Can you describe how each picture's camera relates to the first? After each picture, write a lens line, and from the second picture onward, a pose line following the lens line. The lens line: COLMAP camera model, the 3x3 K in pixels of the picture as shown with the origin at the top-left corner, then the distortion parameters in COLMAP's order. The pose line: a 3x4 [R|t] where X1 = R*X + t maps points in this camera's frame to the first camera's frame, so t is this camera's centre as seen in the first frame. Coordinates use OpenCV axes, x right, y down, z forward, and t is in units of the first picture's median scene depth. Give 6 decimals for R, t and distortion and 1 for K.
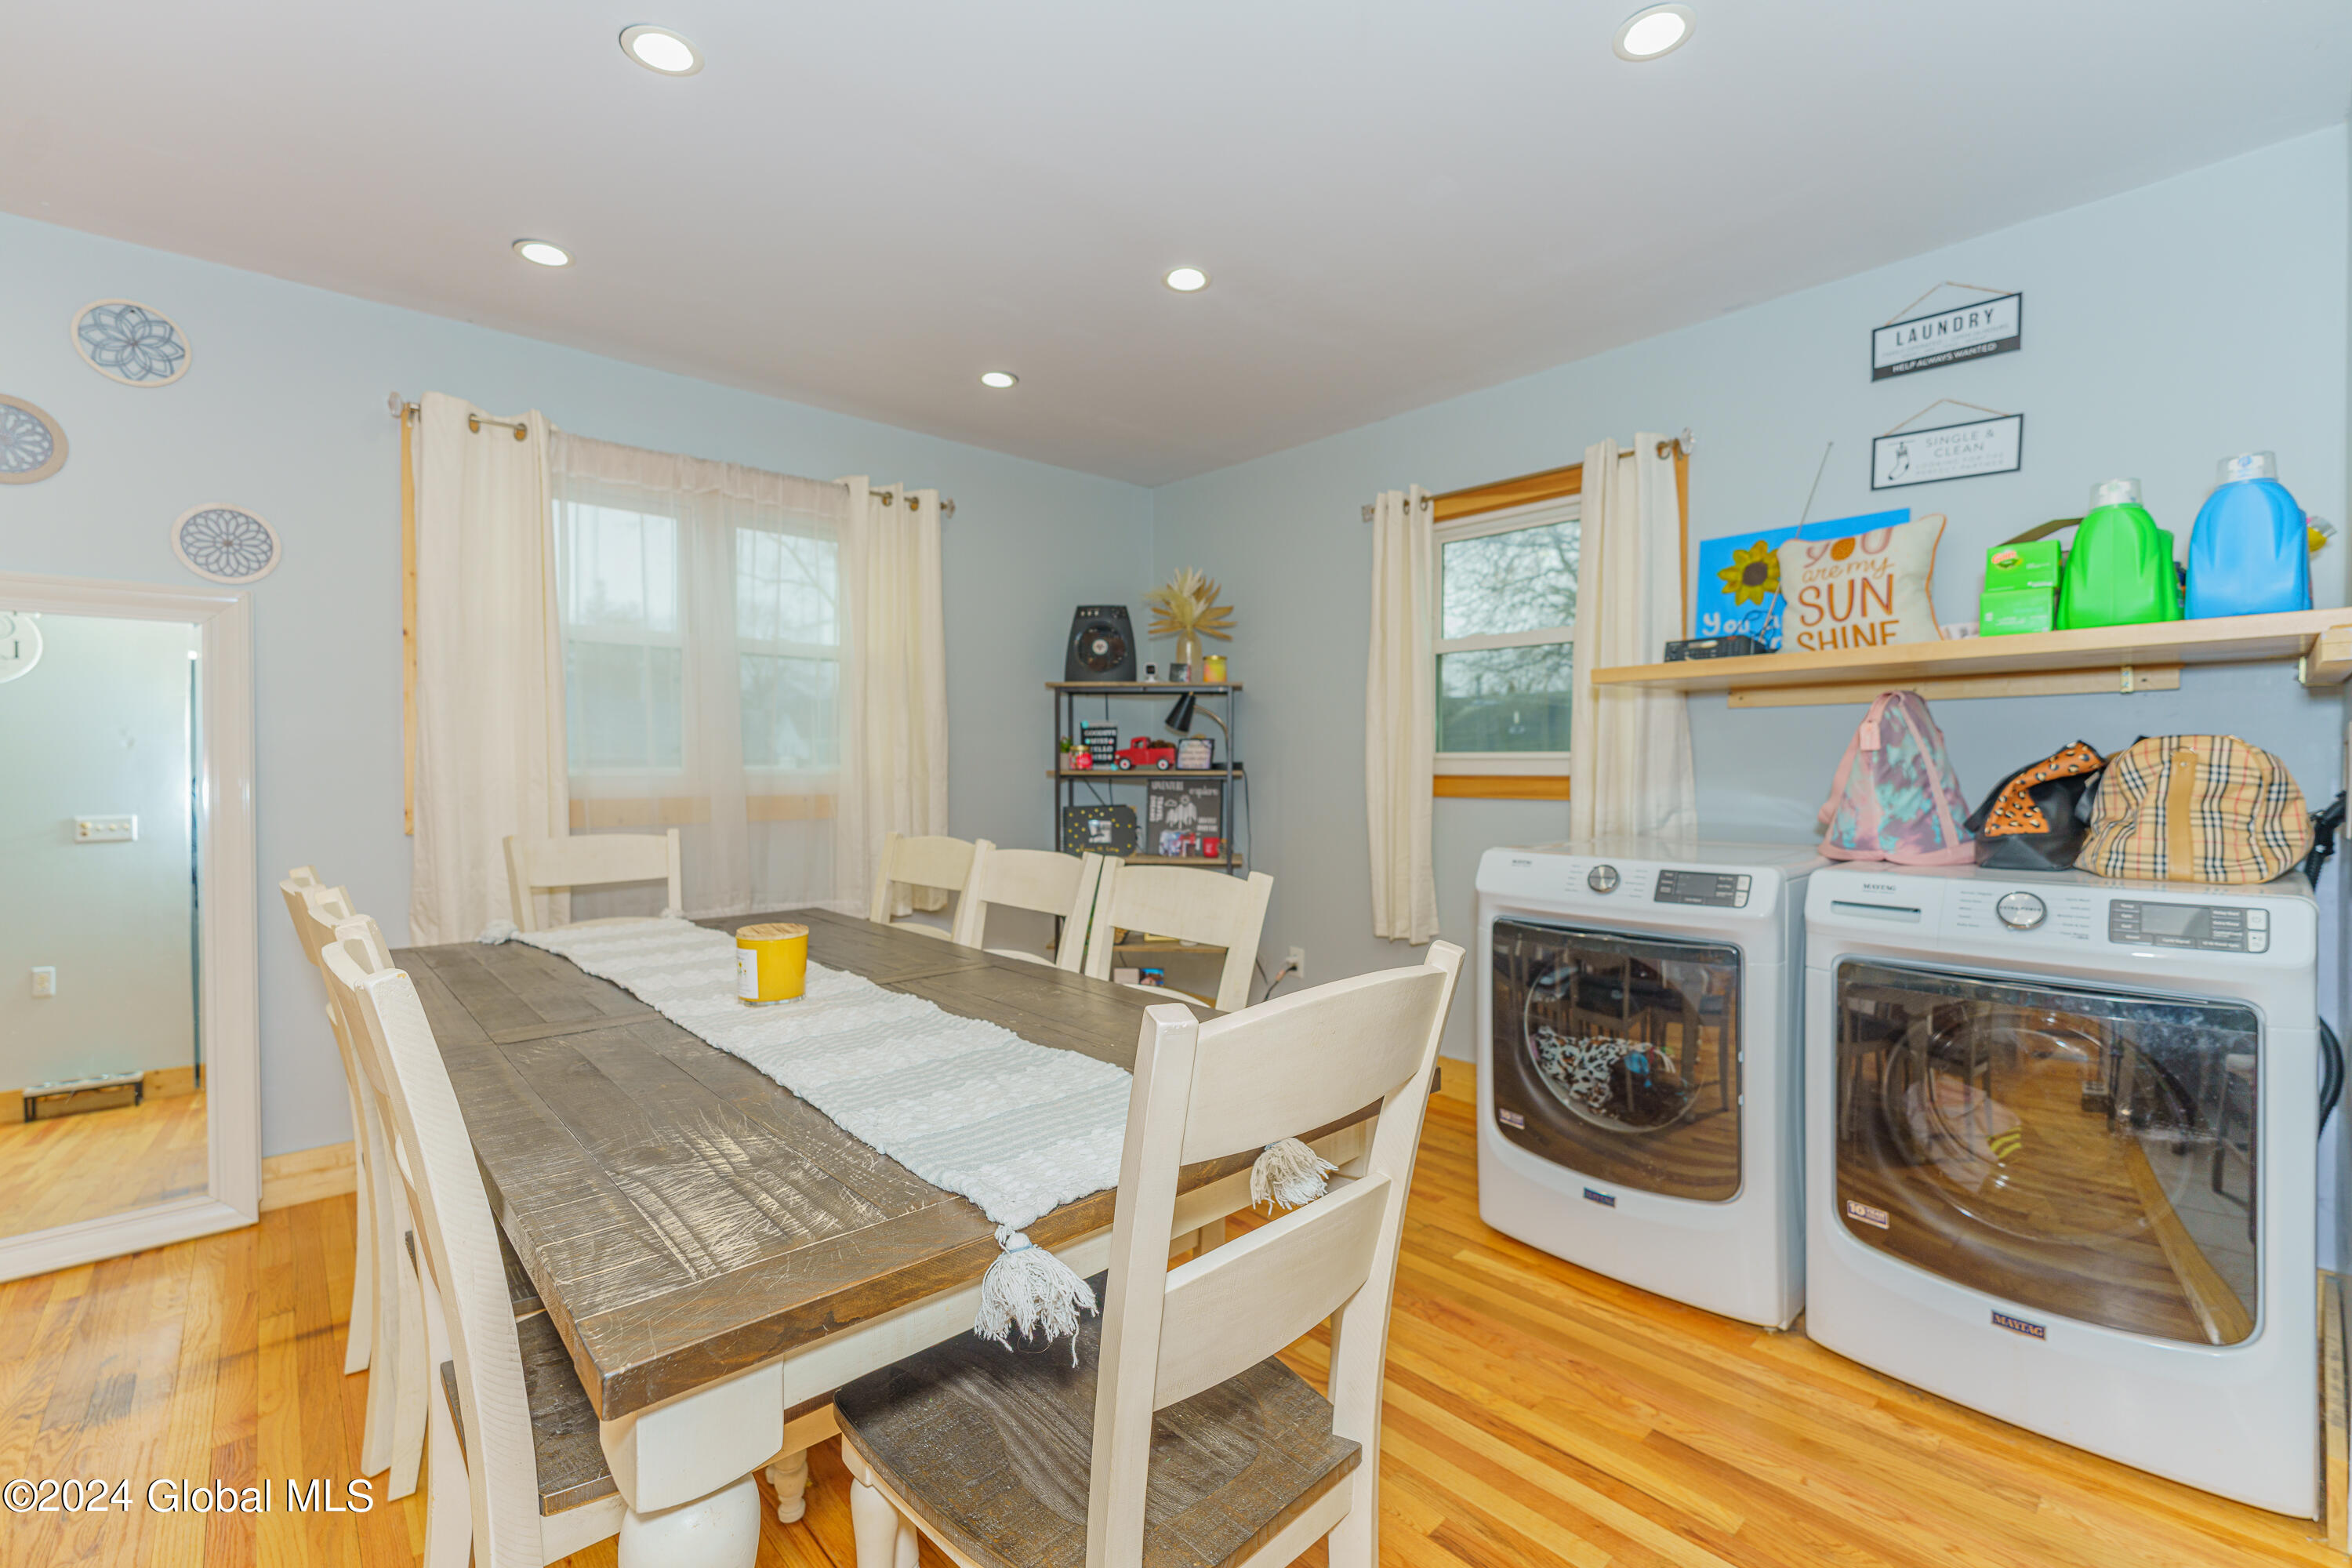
lens RADIAL K [[996.6, 0, 1191.2], [0, 996.6, 777.2], [0, 0, 1]] dist [-0.002073, 0.000539]
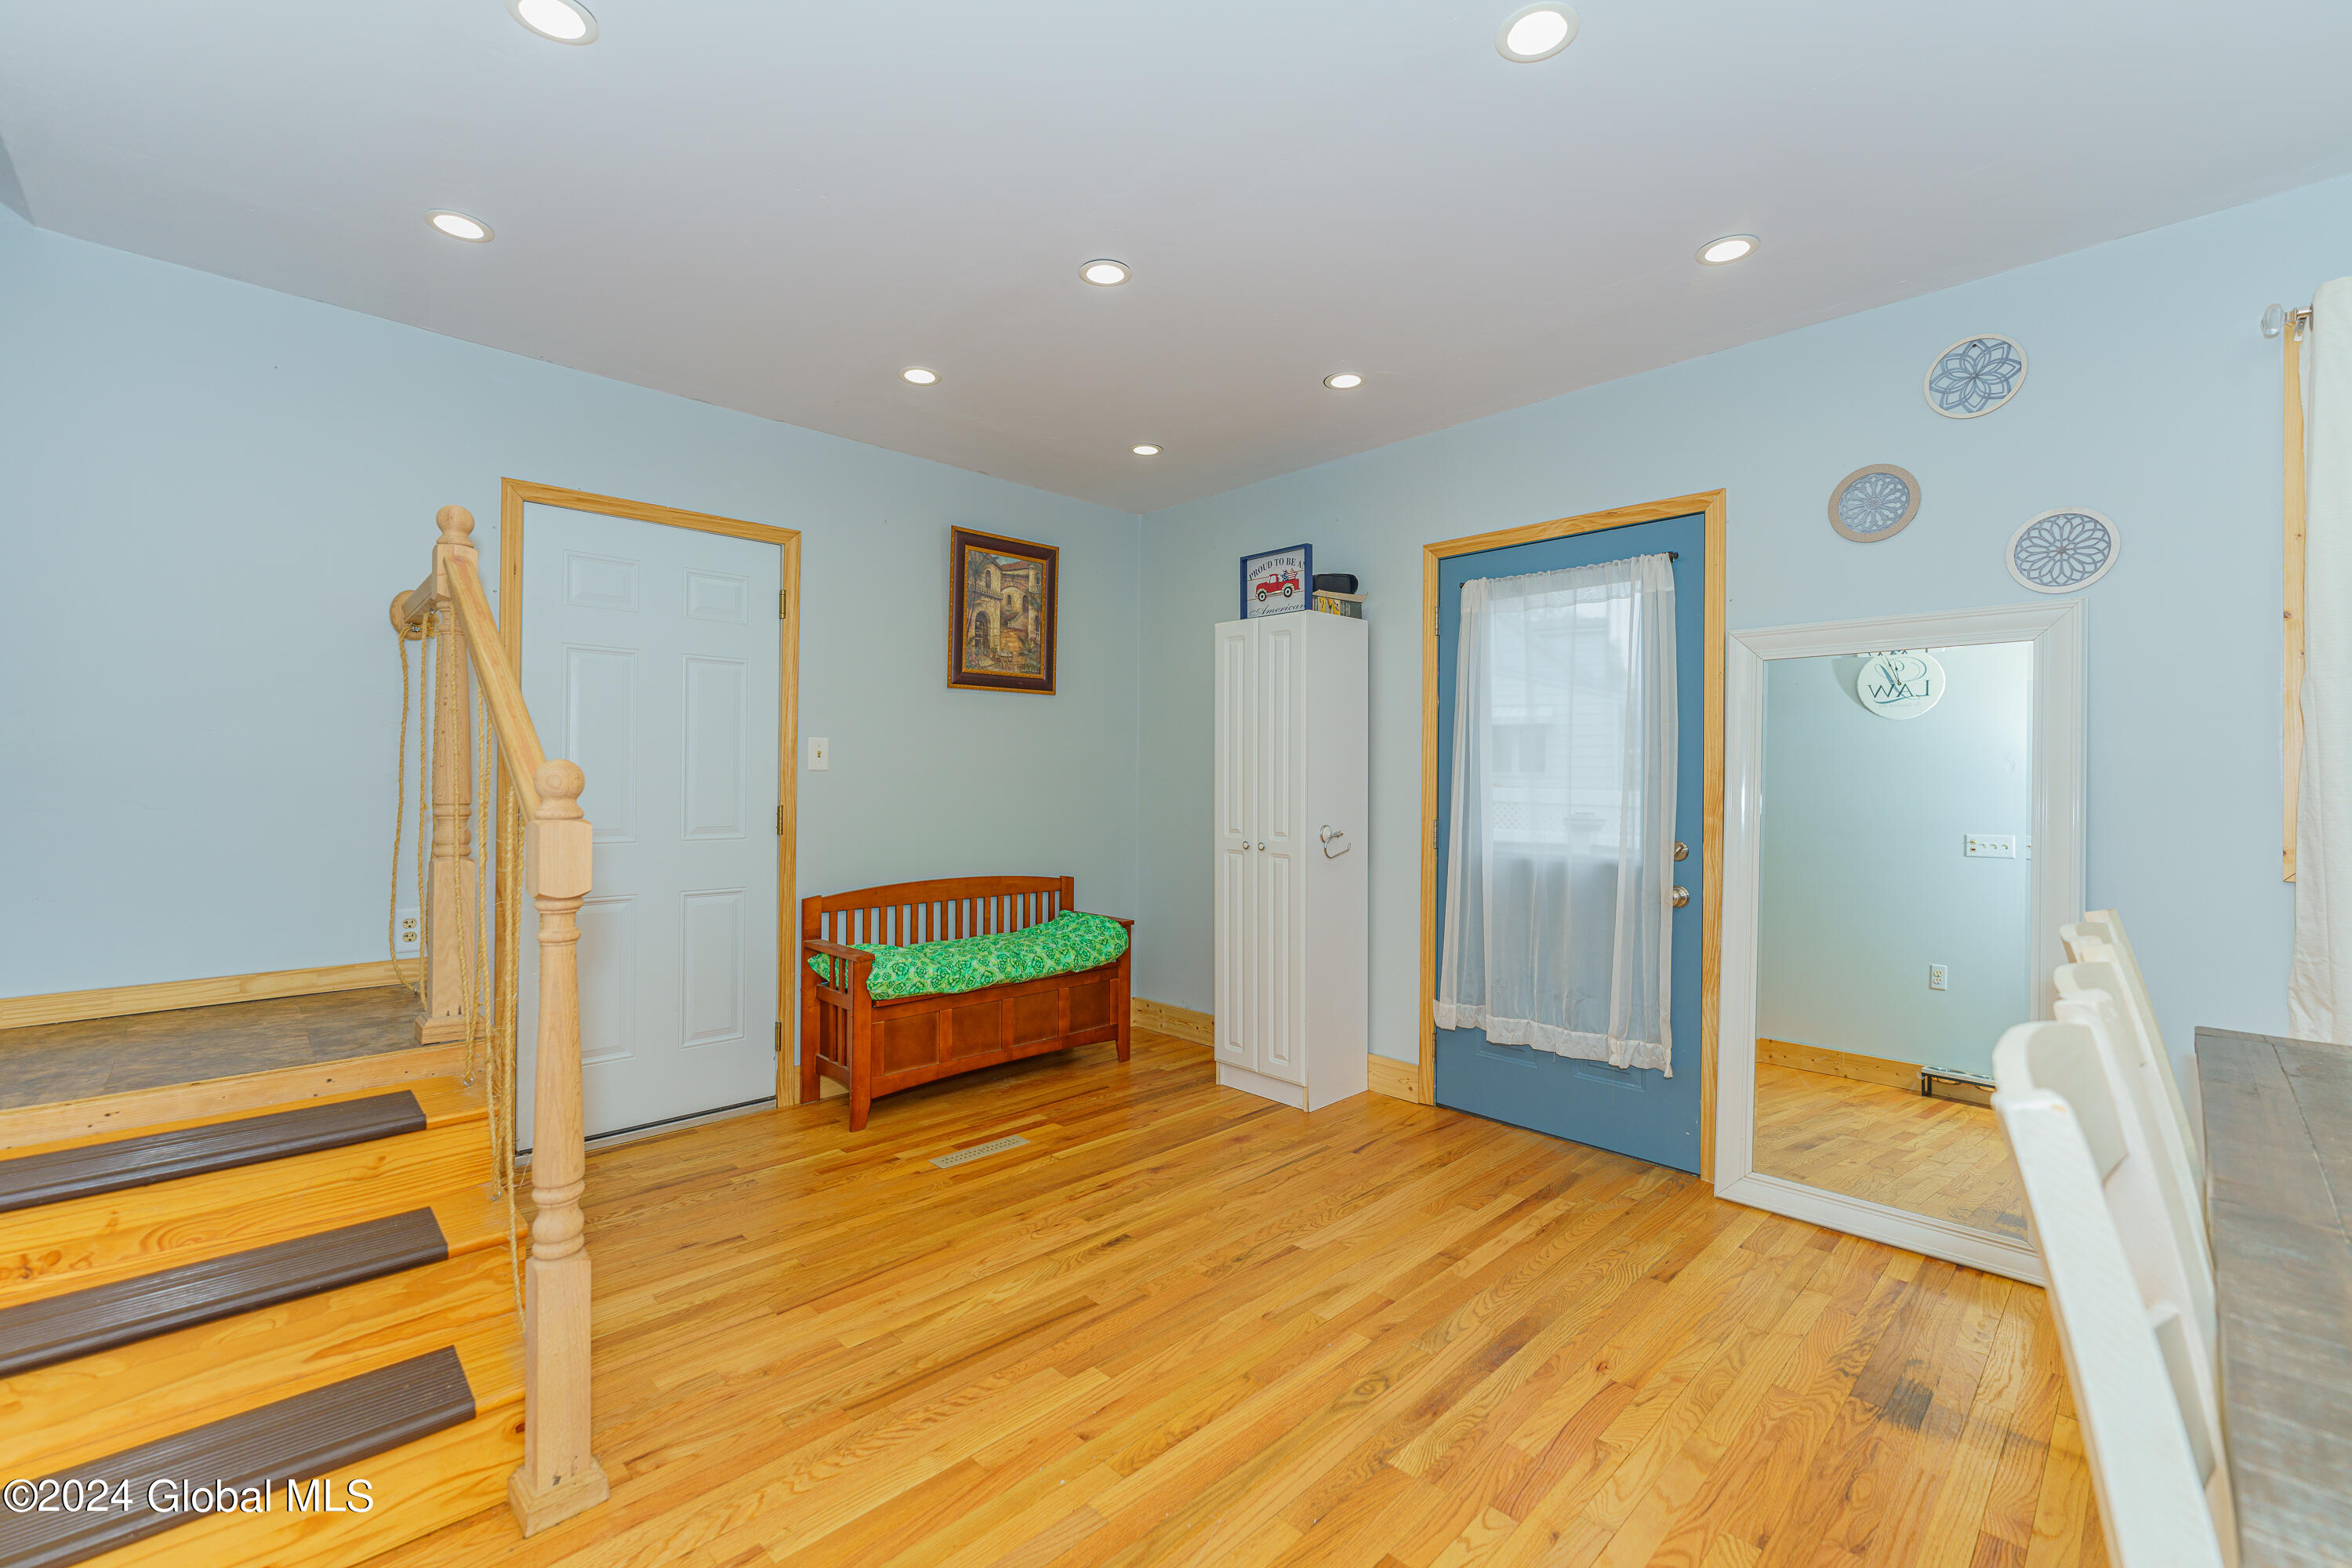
lens RADIAL K [[996.6, 0, 1161.8], [0, 996.6, 776.8], [0, 0, 1]] dist [-0.002073, 0.000539]
pose [[0.016357, -0.003145, -0.999861, -0.044986], [-0.018693, 0.999819, -0.003450, -0.003282], [0.999691, 0.018747, 0.016296, 0.132537]]
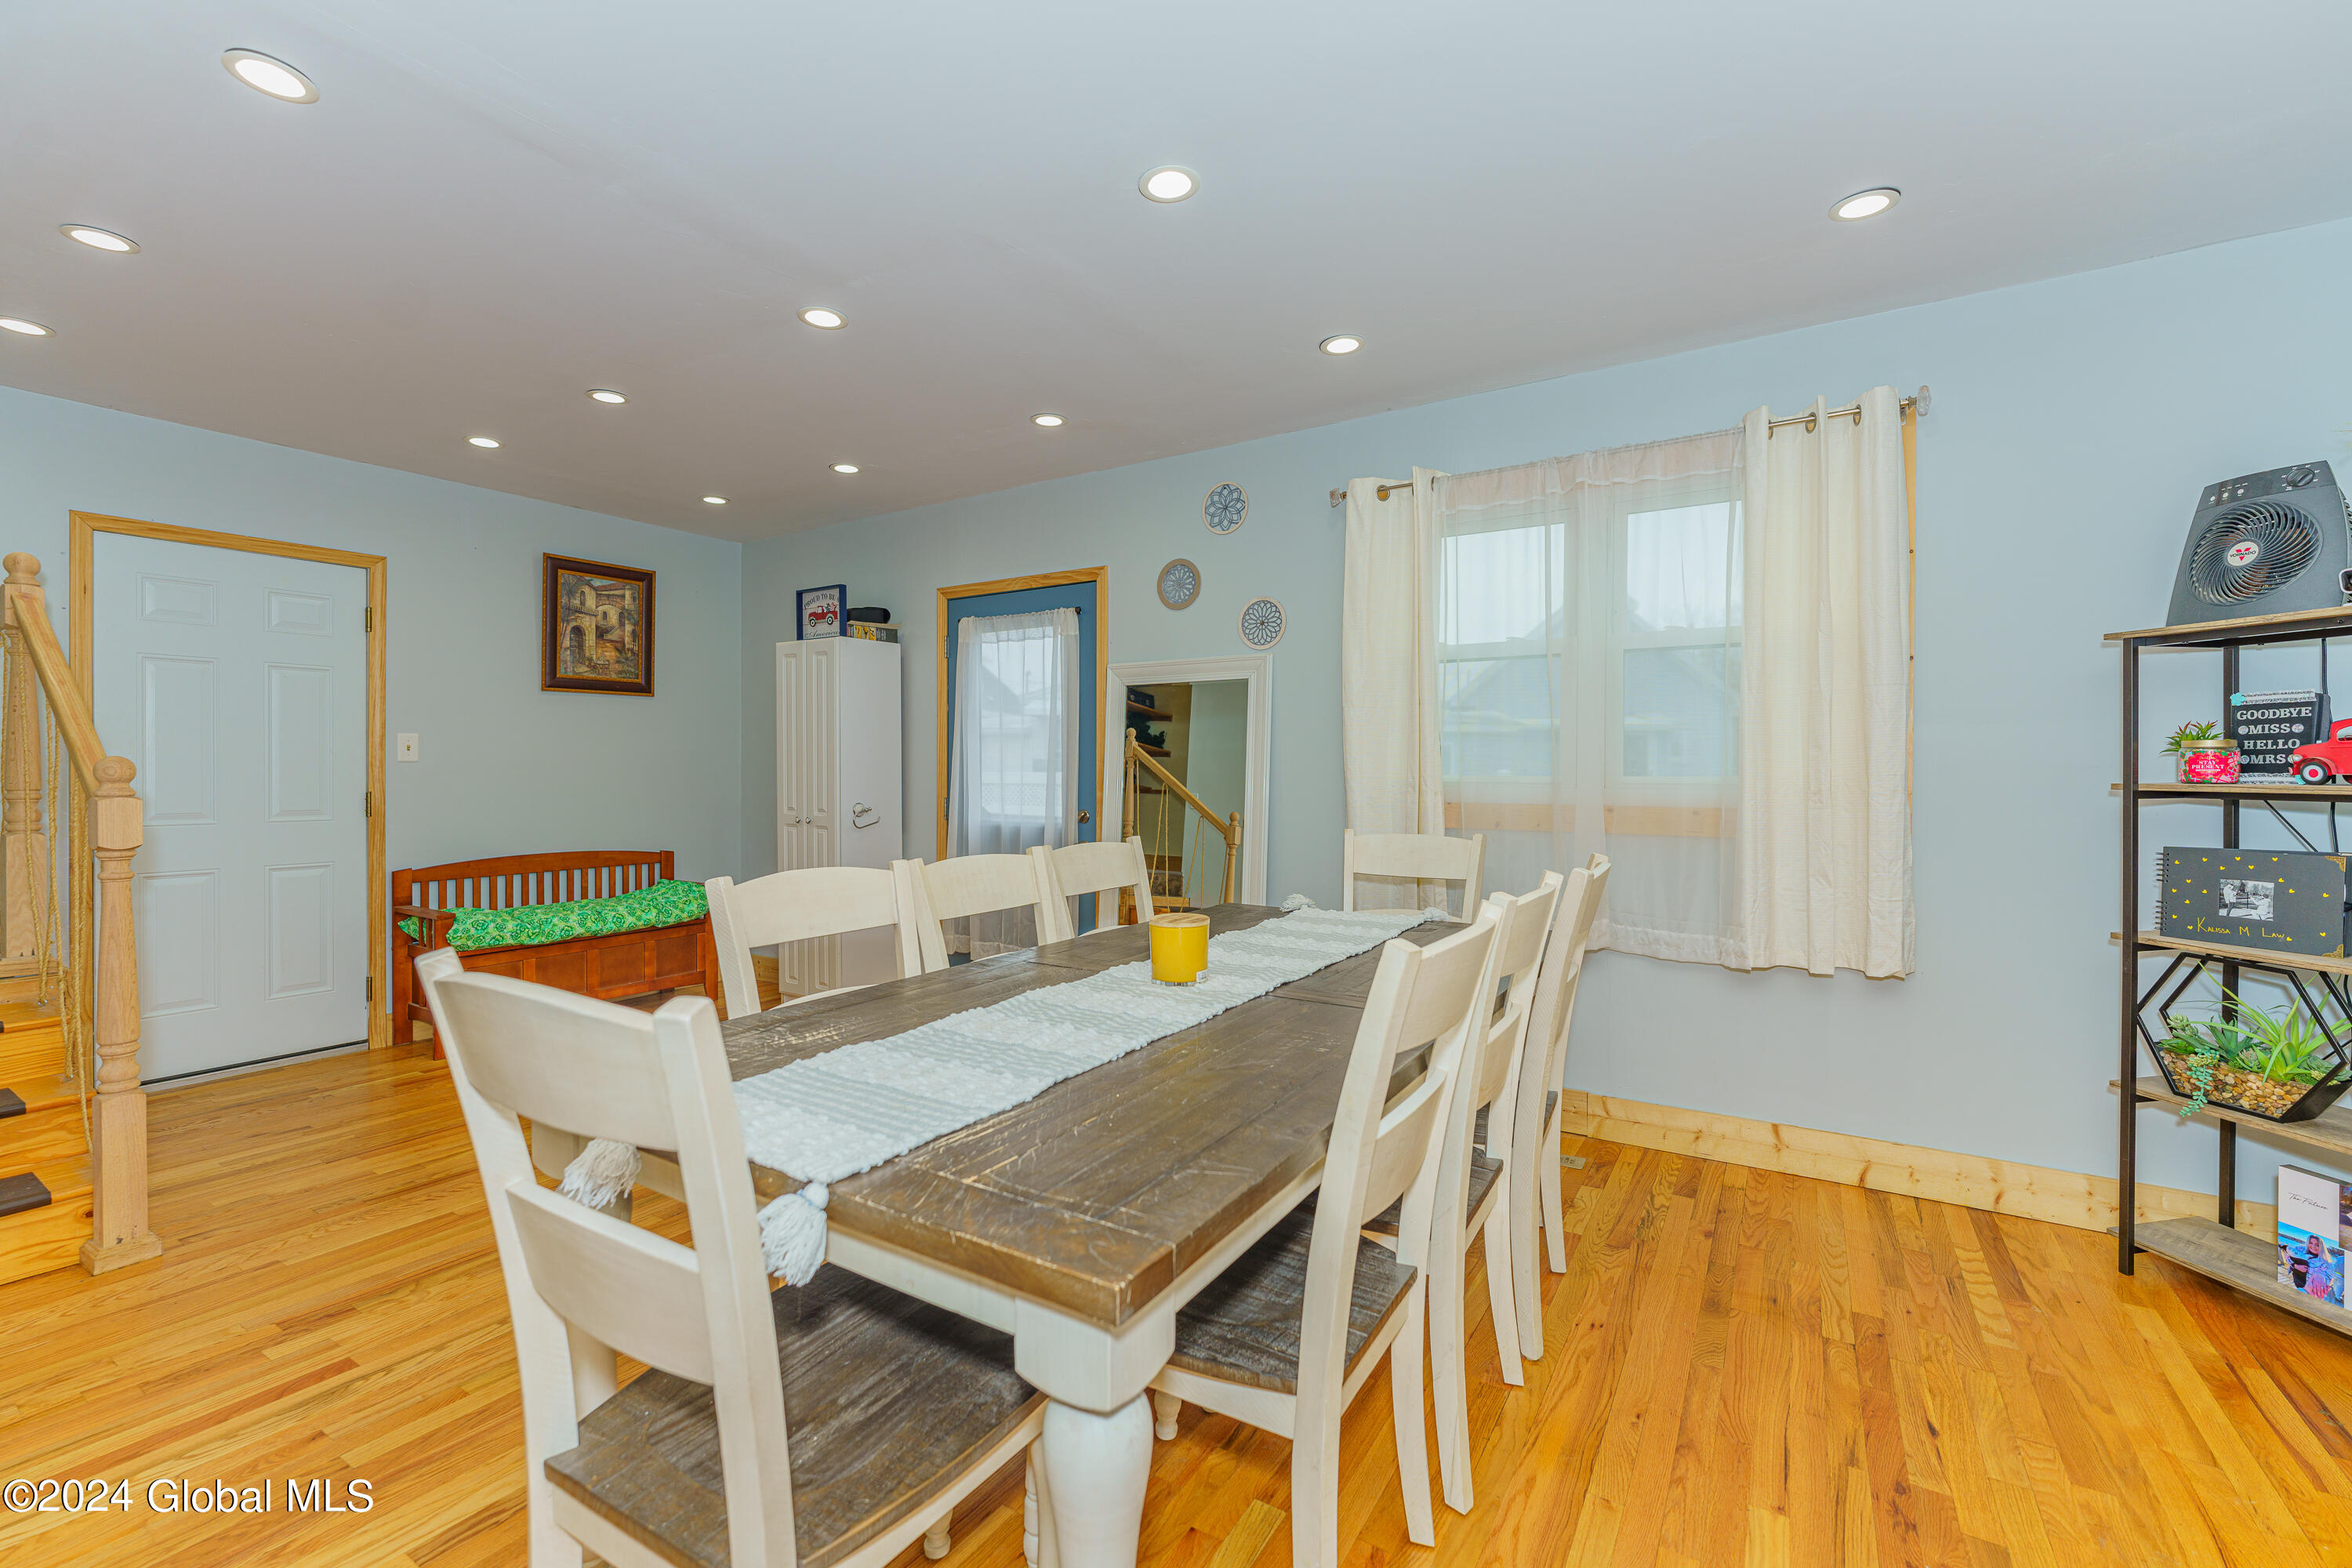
lens RADIAL K [[996.6, 0, 1160.5], [0, 996.6, 777.5], [0, 0, 1]] dist [-0.002073, 0.000539]
pose [[0.249502, 0.008146, -0.968340, 0.407013], [-0.014002, 0.999890, 0.004804, -0.006945], [0.968273, 0.012360, 0.249589, 0.438807]]
